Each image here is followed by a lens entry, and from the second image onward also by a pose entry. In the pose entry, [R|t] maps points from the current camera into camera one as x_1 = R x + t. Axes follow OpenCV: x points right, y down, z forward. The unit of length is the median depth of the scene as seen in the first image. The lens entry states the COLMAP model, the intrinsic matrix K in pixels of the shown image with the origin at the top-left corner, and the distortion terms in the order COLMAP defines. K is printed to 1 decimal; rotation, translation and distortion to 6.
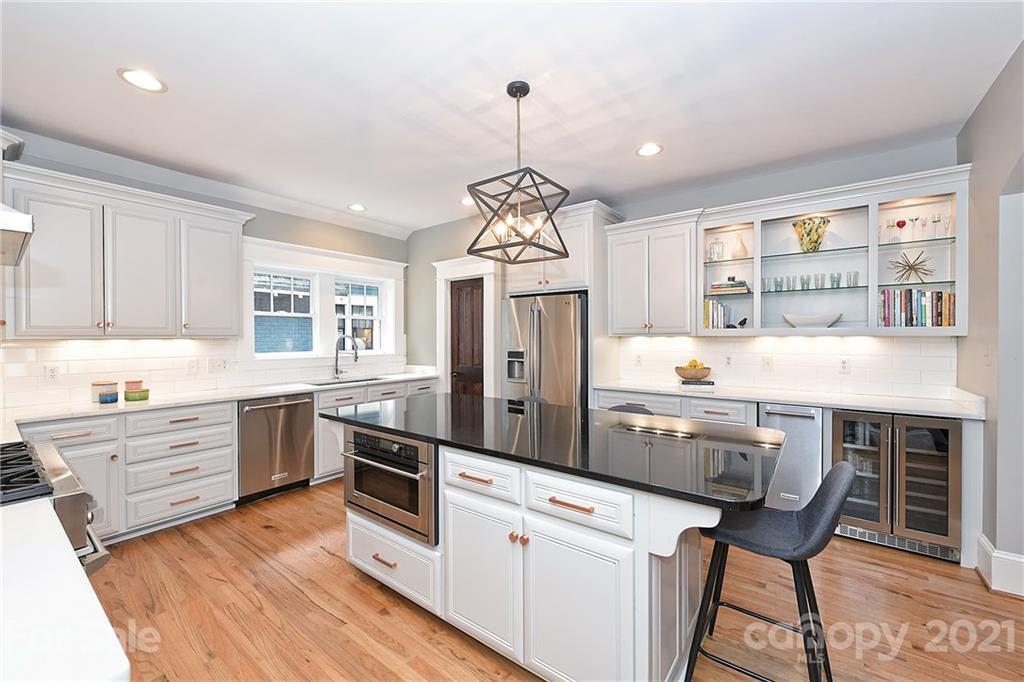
lens RADIAL K [[400.9, 0, 521.1], [0, 400.9, 338.2], [0, 0, 1]] dist [0.000263, -0.000329]
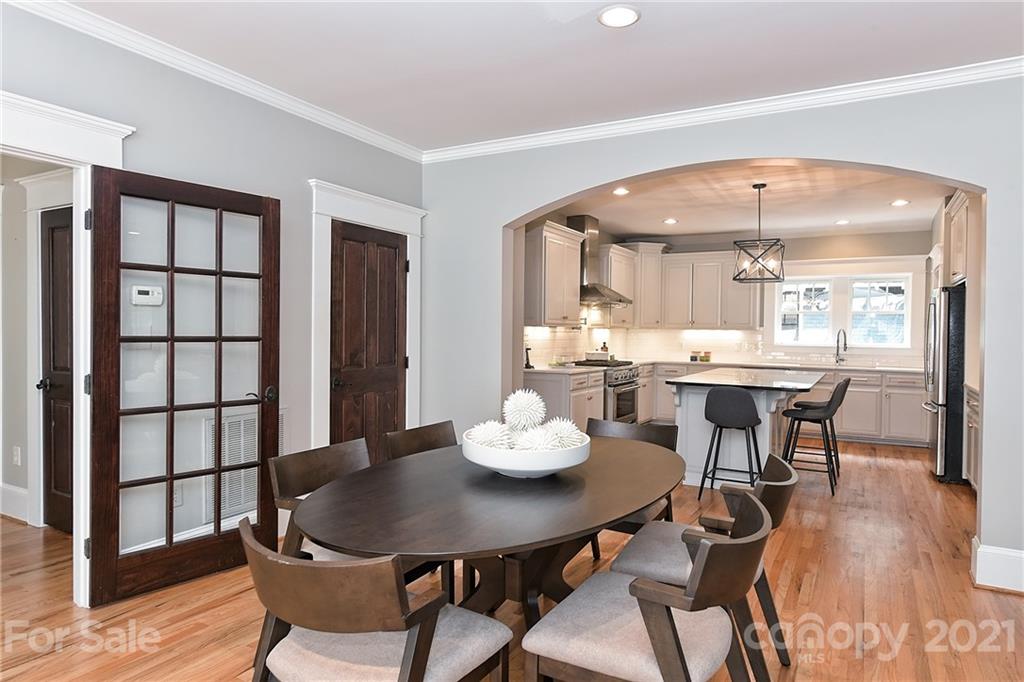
lens RADIAL K [[618.8, 0, 517.2], [0, 618.8, 339.7], [0, 0, 1]] dist [-0.000351, -0.001871]
pose [[0.116201, 0.024424, -0.992925, 1.758963], [-0.017985, 0.999585, 0.022483, 0.001606], [0.993063, 0.015245, 0.116592, -0.220986]]
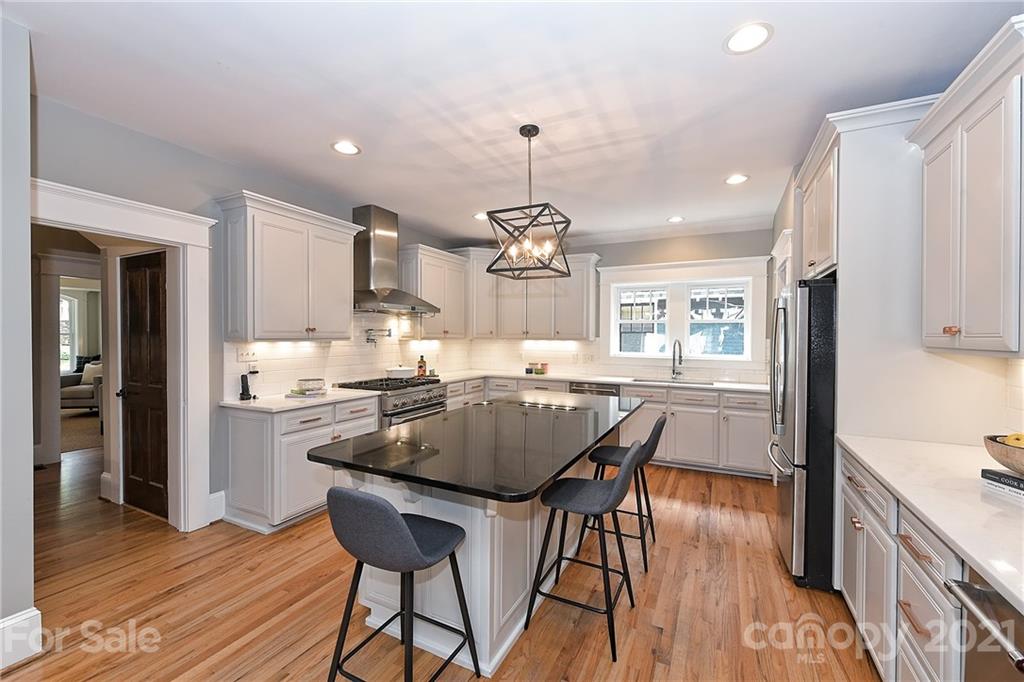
lens RADIAL K [[424.5, 0, 515.7], [0, 424.5, 342.0], [0, 0, 1]] dist [0.000492, -0.001244]
pose [[0.175702, 0.024268, -0.984144, 0.841697], [-0.012420, 0.999671, 0.022433, -0.028510], [0.984365, 0.008282, 0.175945, 0.524669]]
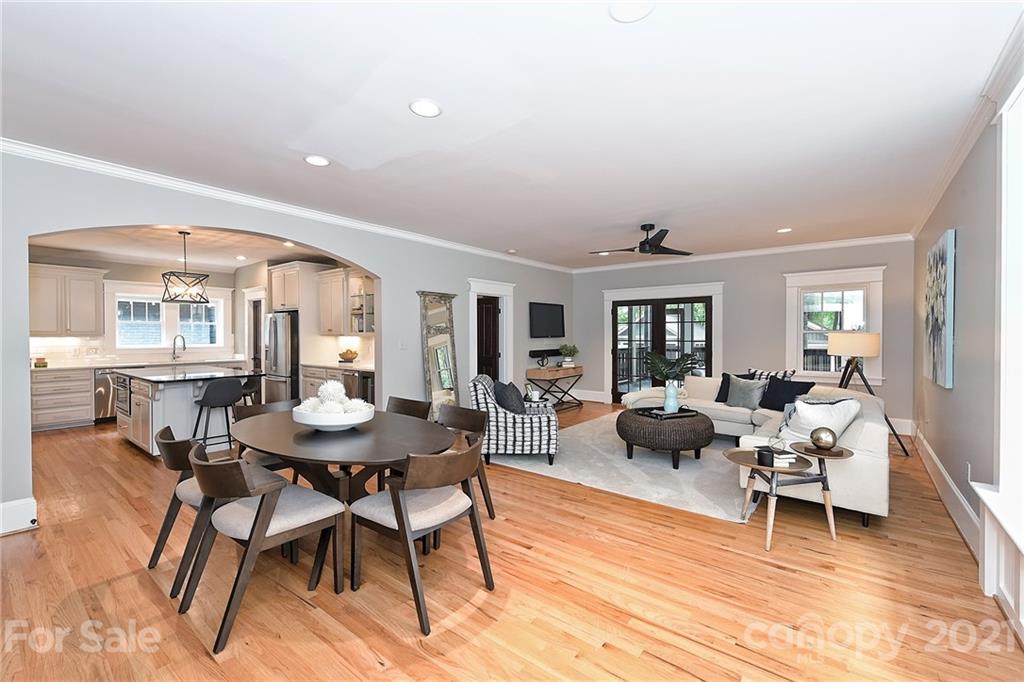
lens RADIAL K [[424.5, 0, 518.0], [0, 424.5, 337.8], [0, 0, 1]] dist [0.000492, -0.001244]
pose [[0.999753, 0.003142, -0.022003, 1.411076], [-0.003059, 0.999988, 0.003807, -0.007599], [0.022015, -0.003738, 0.999751, -1.025310]]
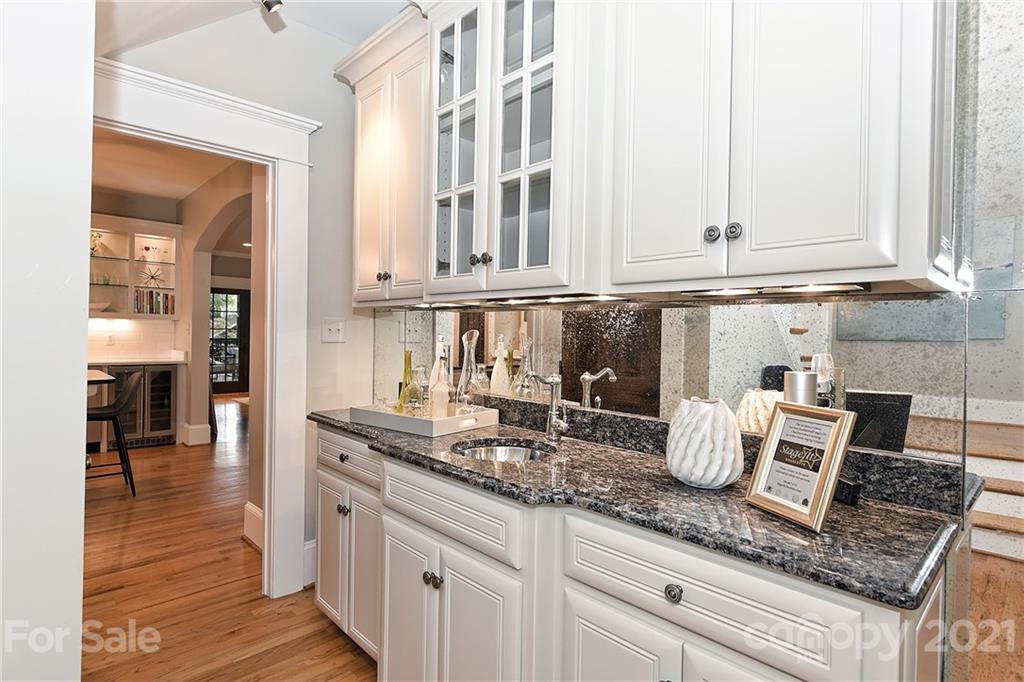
lens RADIAL K [[520.6, 0, 511.4], [0, 520.6, 336.1], [0, 0, 1]] dist [-0.000652, -0.002047]
pose [[0.164798, -0.004525, 0.986317, -0.791179], [-0.013448, 0.999886, 0.006834, 0.024689], [-0.986236, -0.014390, 0.164718, -0.715479]]
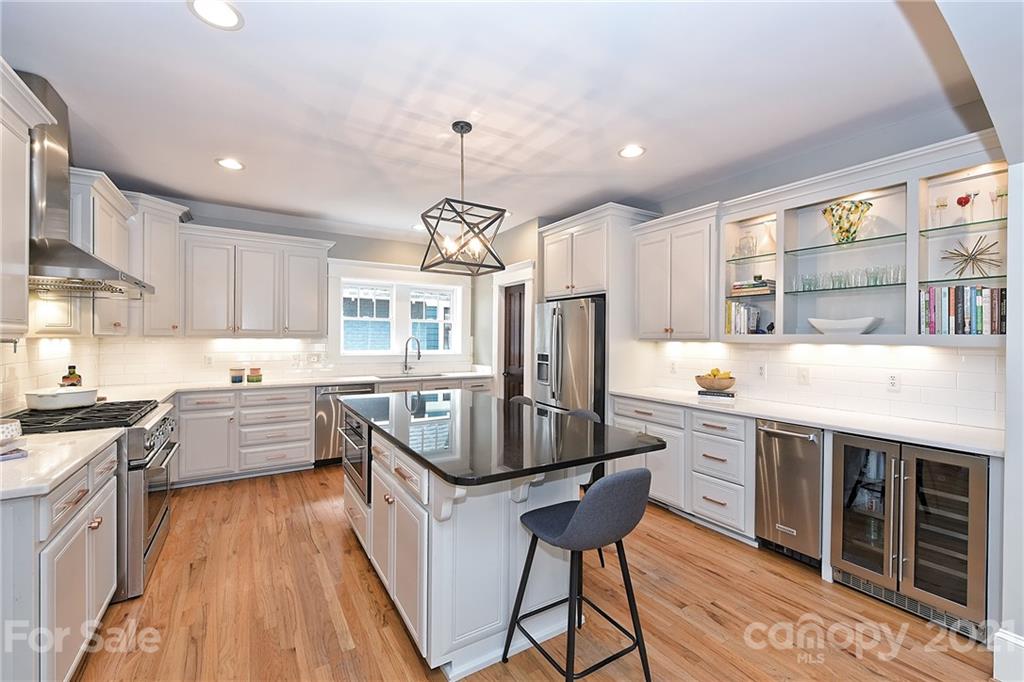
lens RADIAL K [[424.5, 0, 526.9], [0, 424.5, 337.9], [0, 0, 1]] dist [0.000492, -0.001244]
pose [[0.936449, 0.011802, -0.350606, 0.426769], [-0.013742, 0.999901, -0.003046, -0.007256], [0.350535, 0.007671, 0.936518, -0.054370]]
